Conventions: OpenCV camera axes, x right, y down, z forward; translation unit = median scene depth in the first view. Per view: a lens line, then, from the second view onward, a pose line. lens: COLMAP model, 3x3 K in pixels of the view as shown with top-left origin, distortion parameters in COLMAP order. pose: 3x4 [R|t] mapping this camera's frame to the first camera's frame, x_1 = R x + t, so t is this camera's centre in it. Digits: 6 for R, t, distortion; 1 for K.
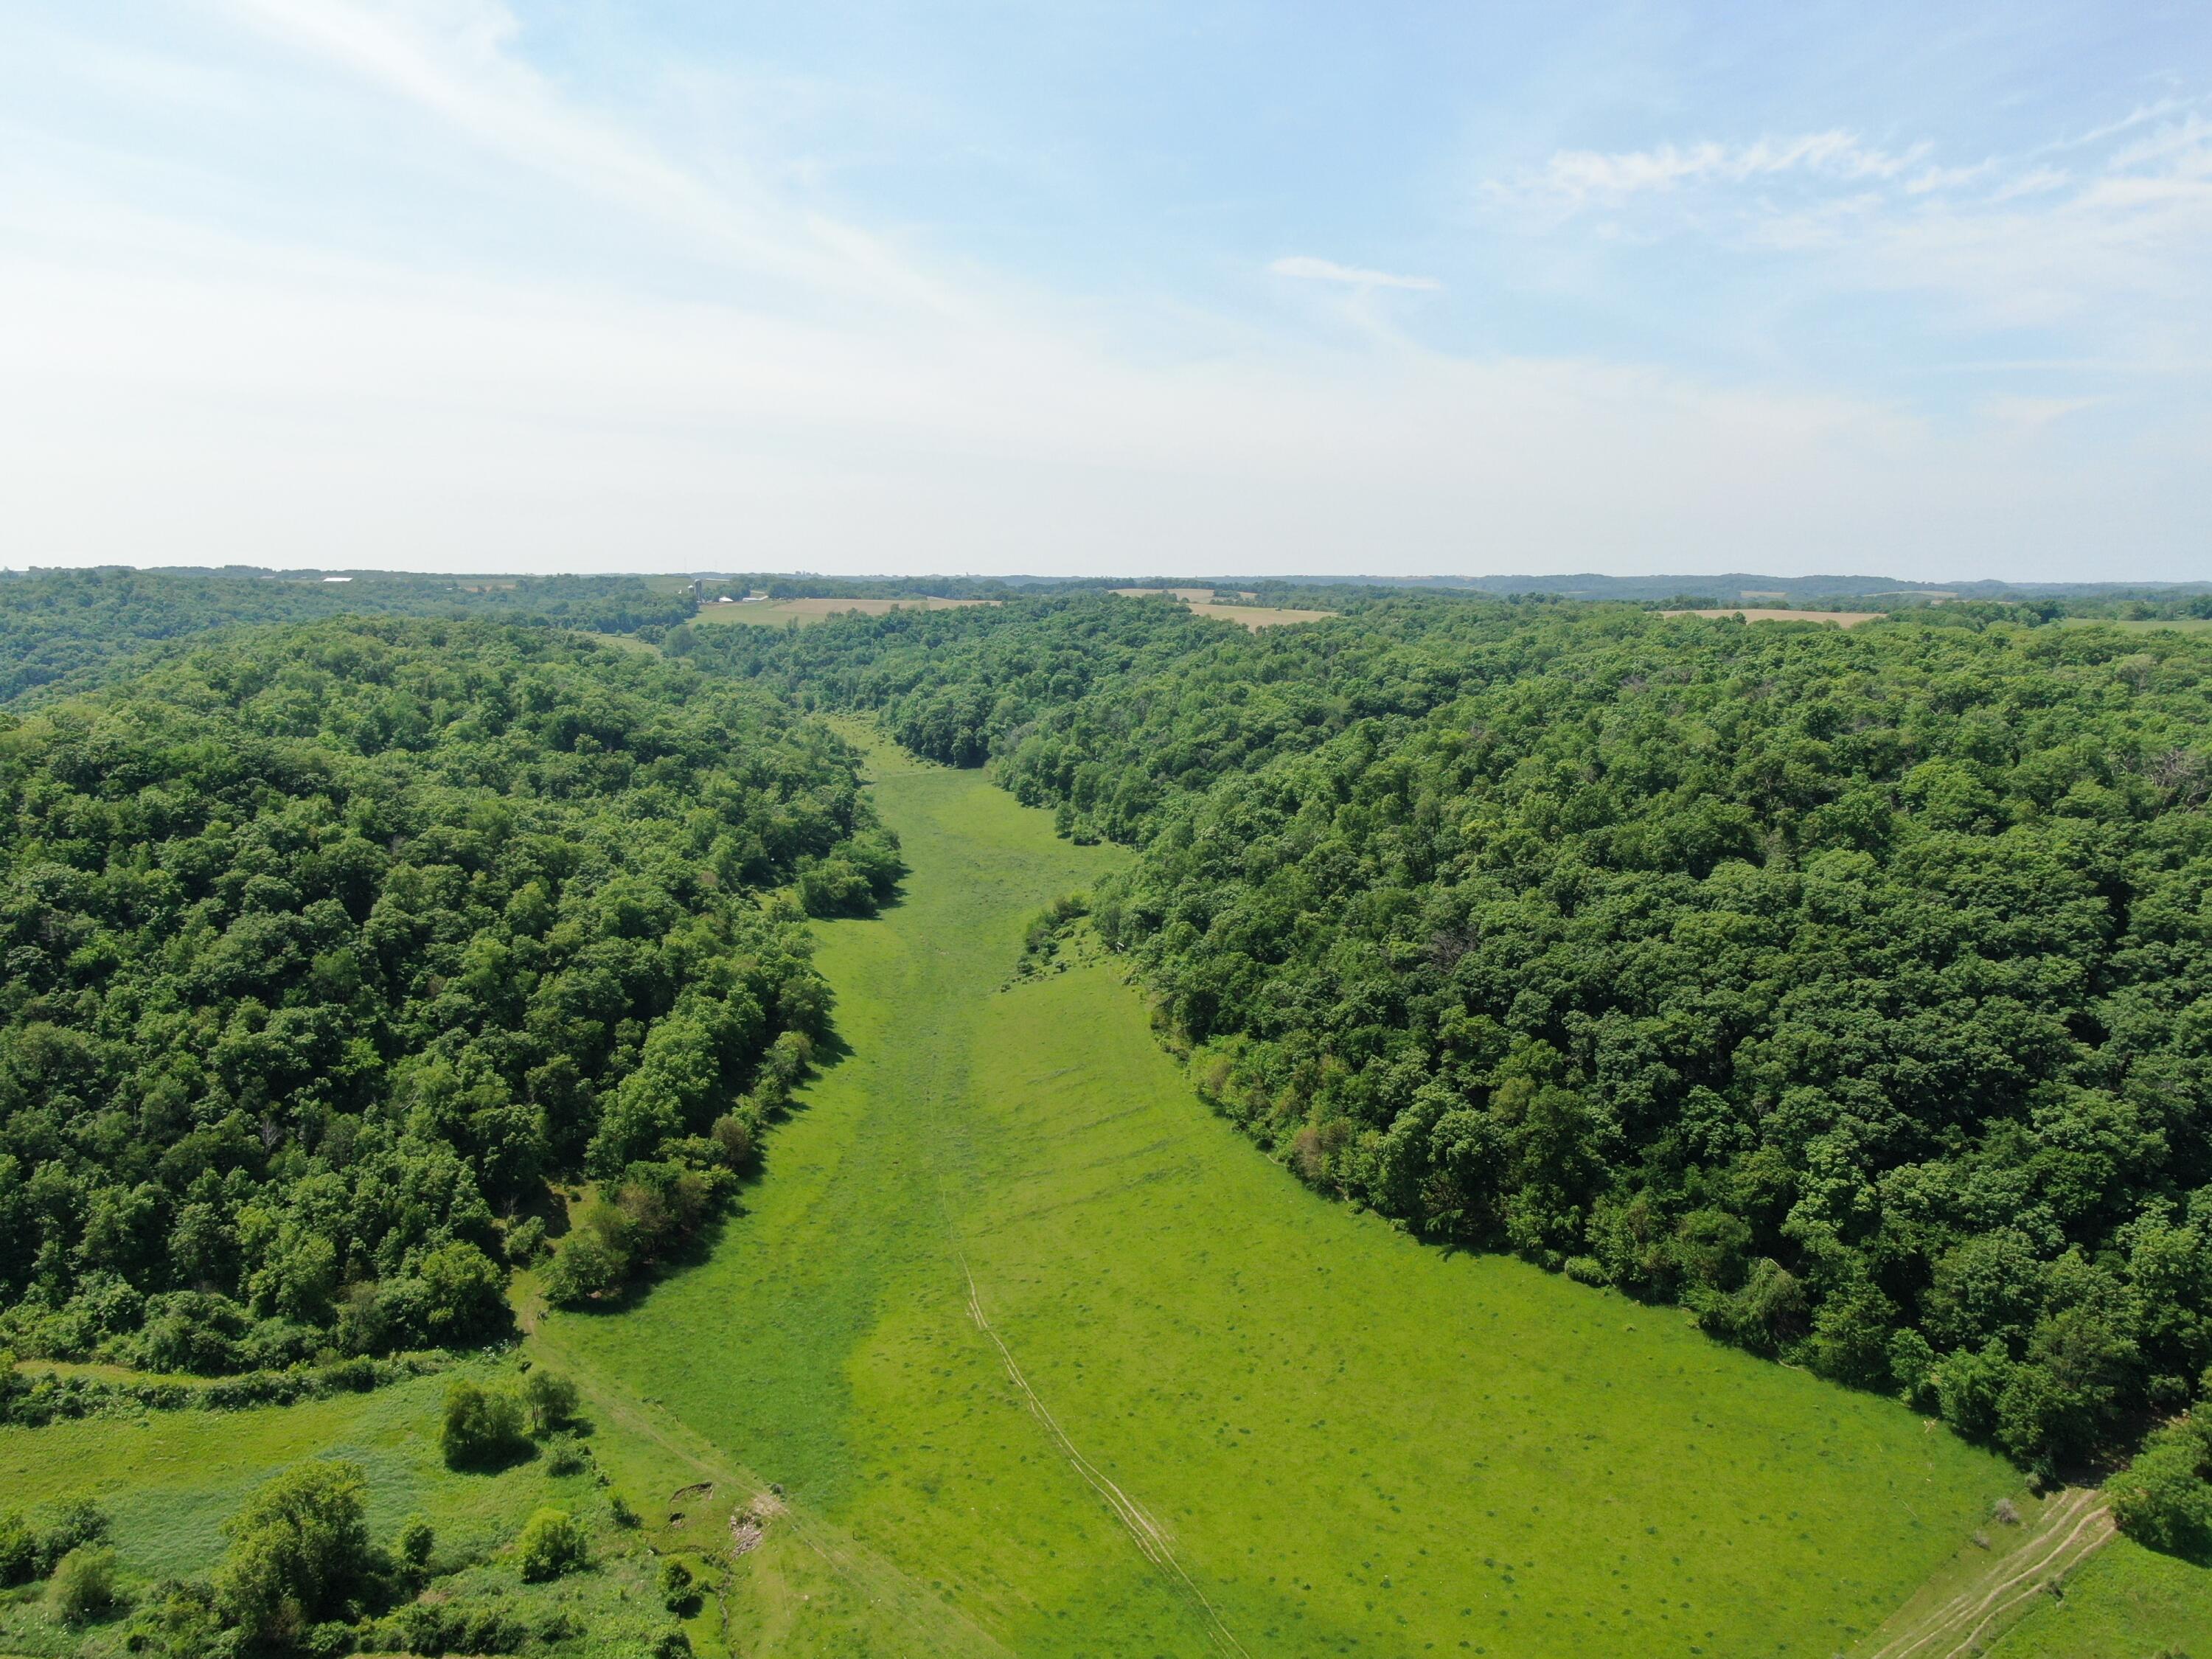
lens RADIAL K [[1598.2, 0, 1105.4], [0, 1598.2, 827.9], [0, 0, 1]] dist [-0.017459, 0.007154]
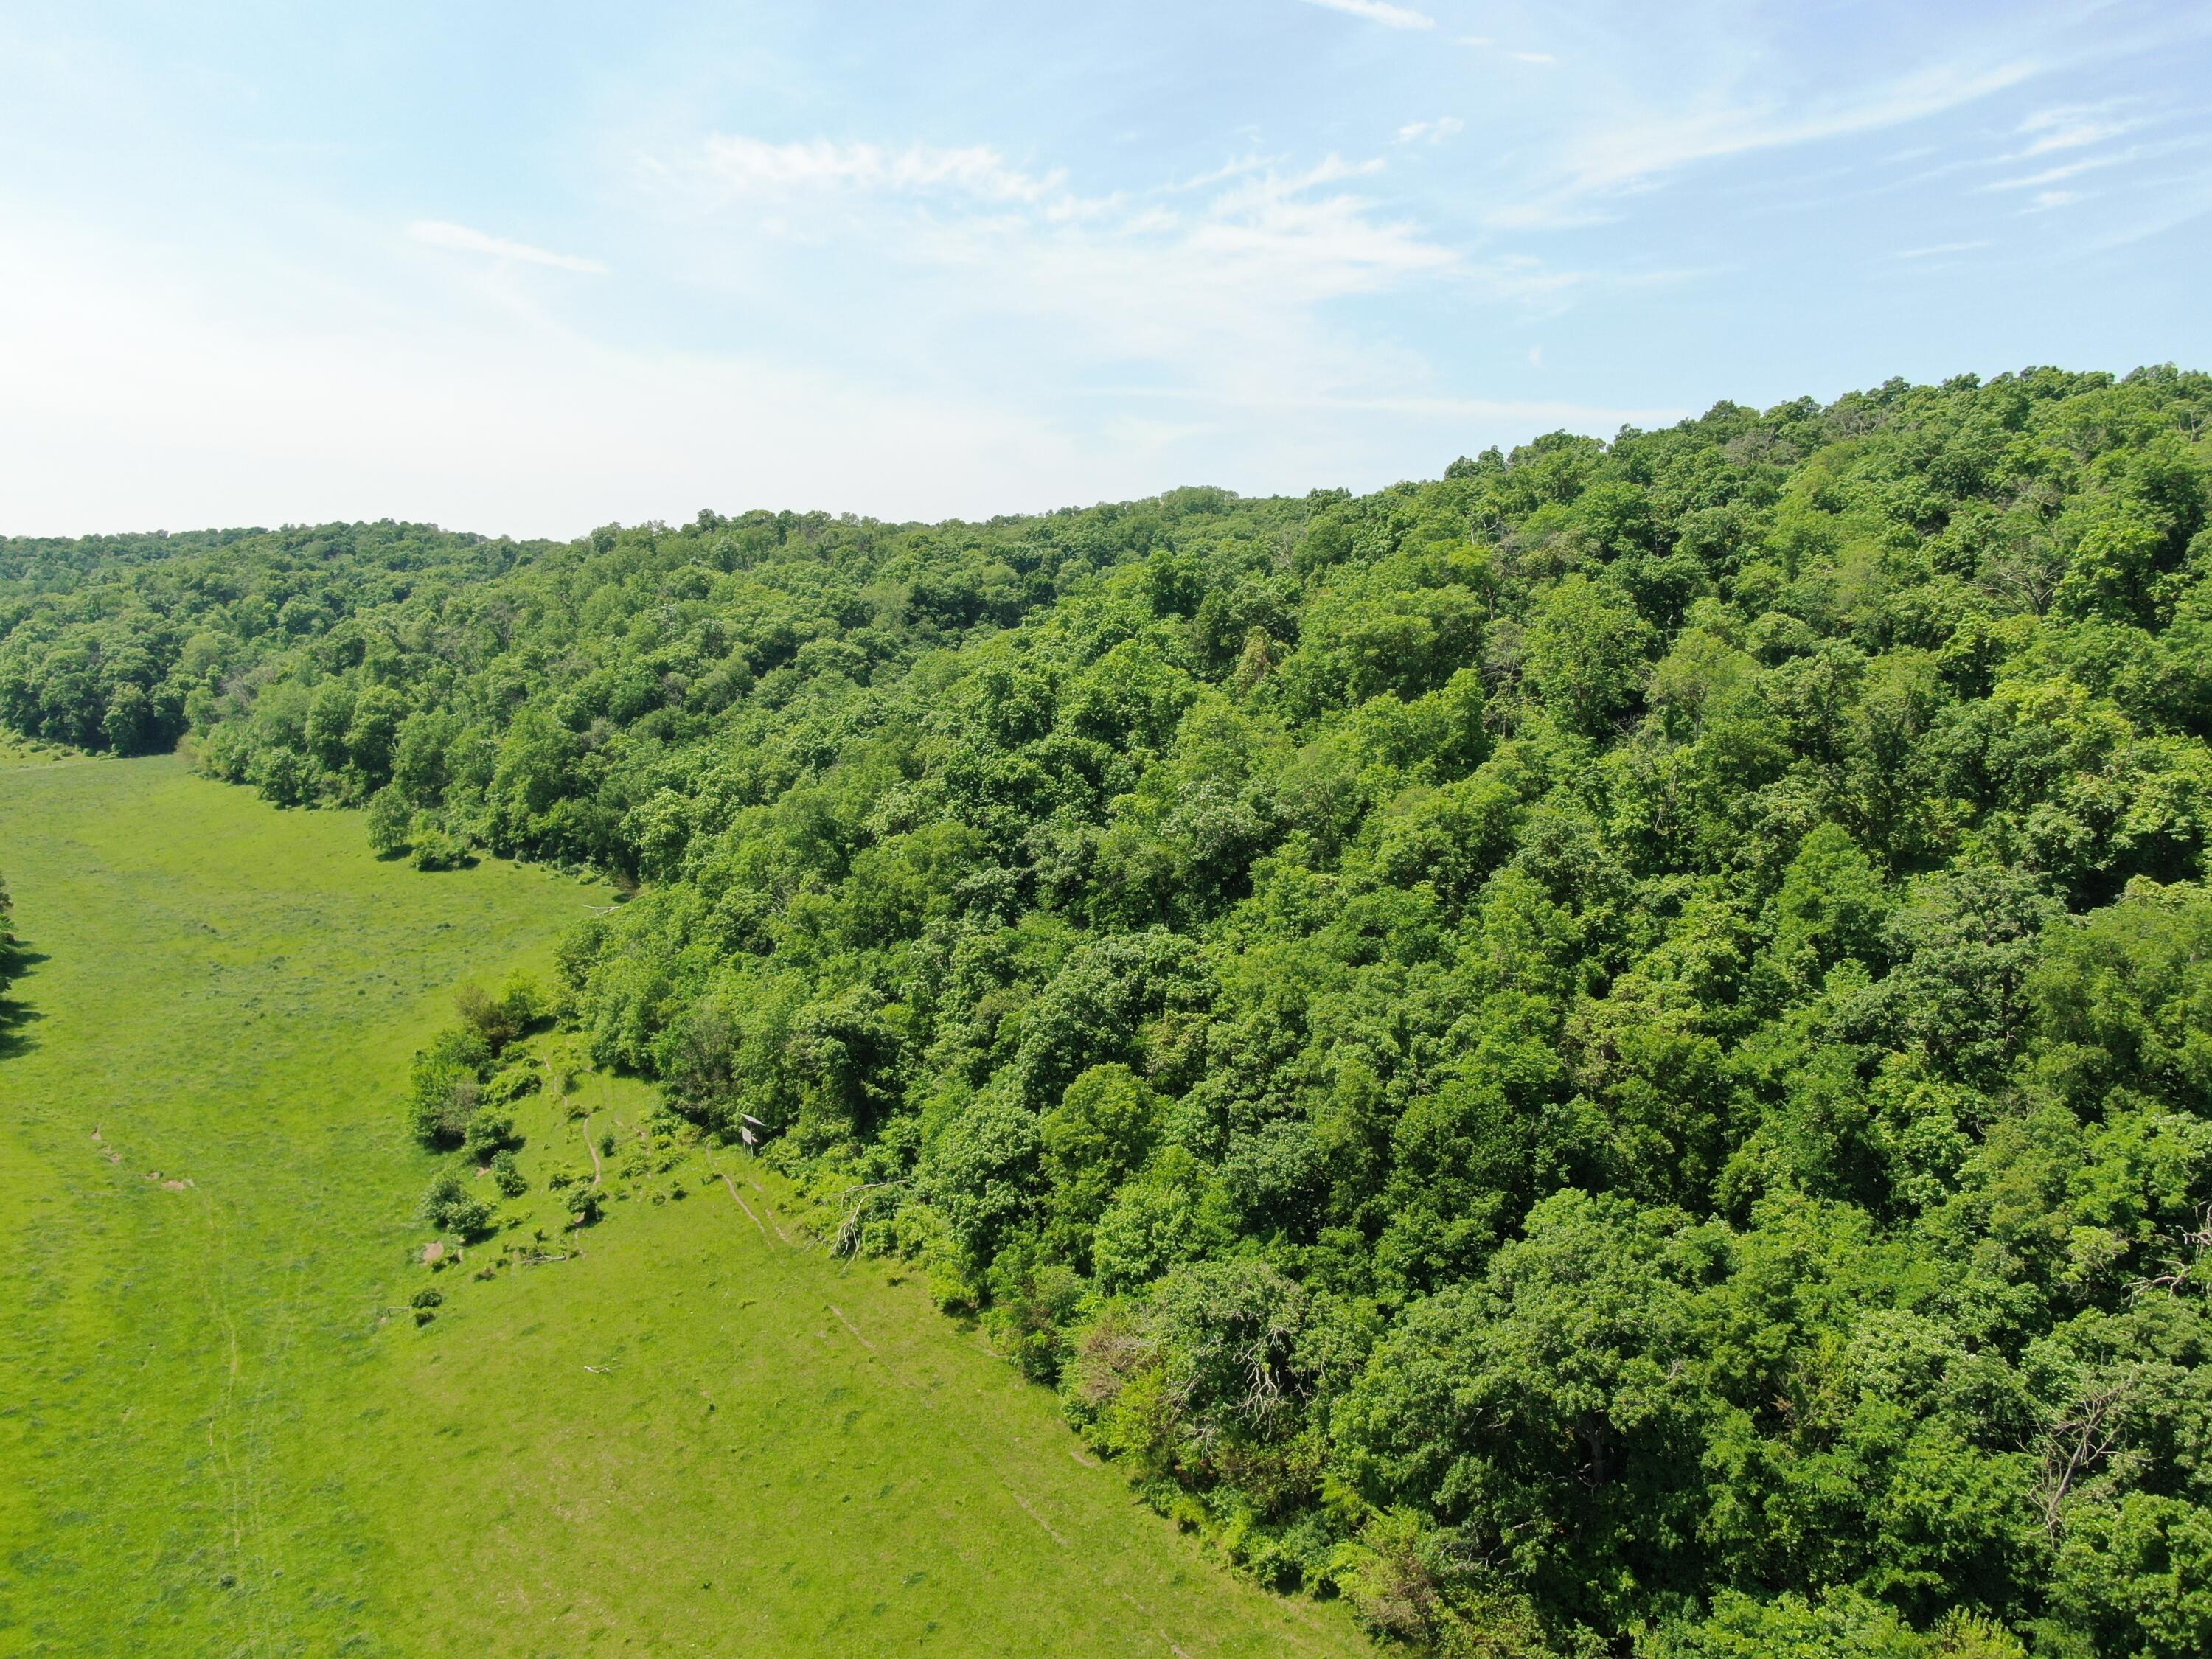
lens RADIAL K [[1601.9, 0, 1084.9], [0, 1601.9, 821.1], [0, 0, 1]] dist [-0.003811, 0.001778]
pose [[0.890272, -0.063007, 0.451049, -0.091939], [0.066220, 0.997767, 0.008674, 0.006712], [-0.450588, 0.022146, 0.892457, 0.697644]]
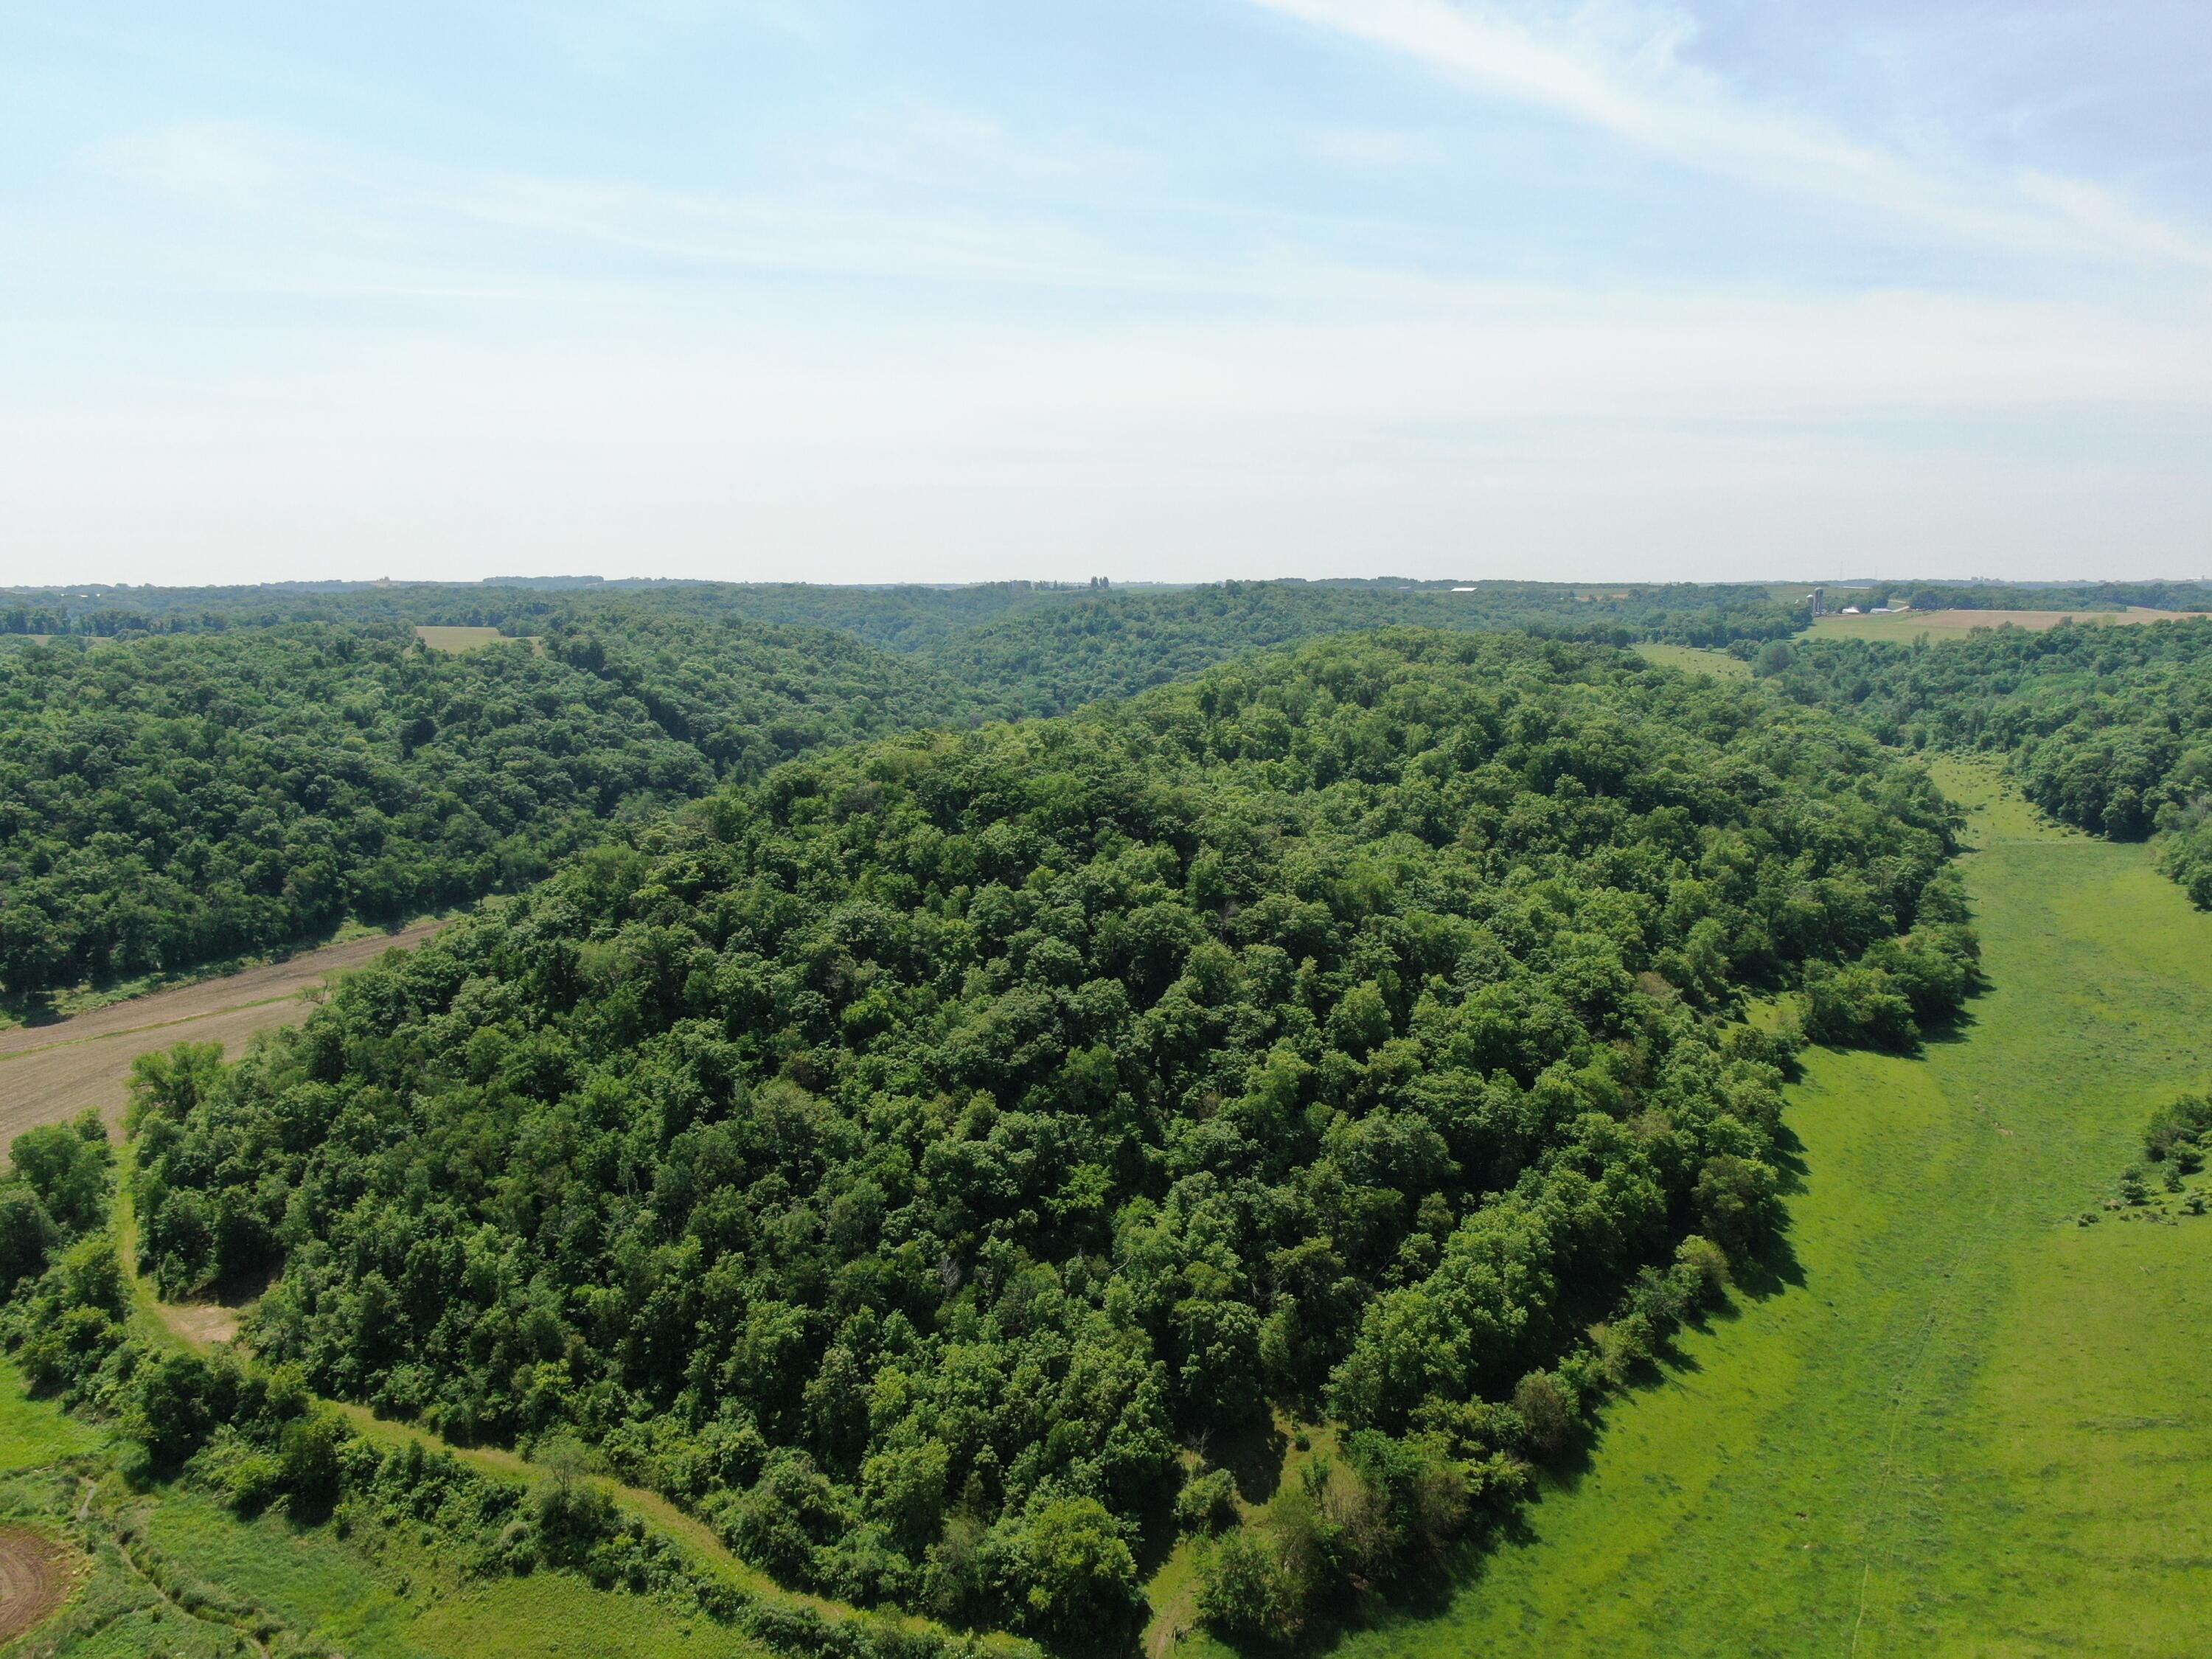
lens RADIAL K [[1595.7, 0, 1105.1], [0, 1595.7, 837.1], [0, 0, 1]] dist [-0.018075, 0.012915]
pose [[0.773004, 0.089800, -0.628013, 0.021175], [-0.089455, 0.995469, 0.032235, -0.042806], [0.628063, 0.031262, 0.777535, 0.267971]]
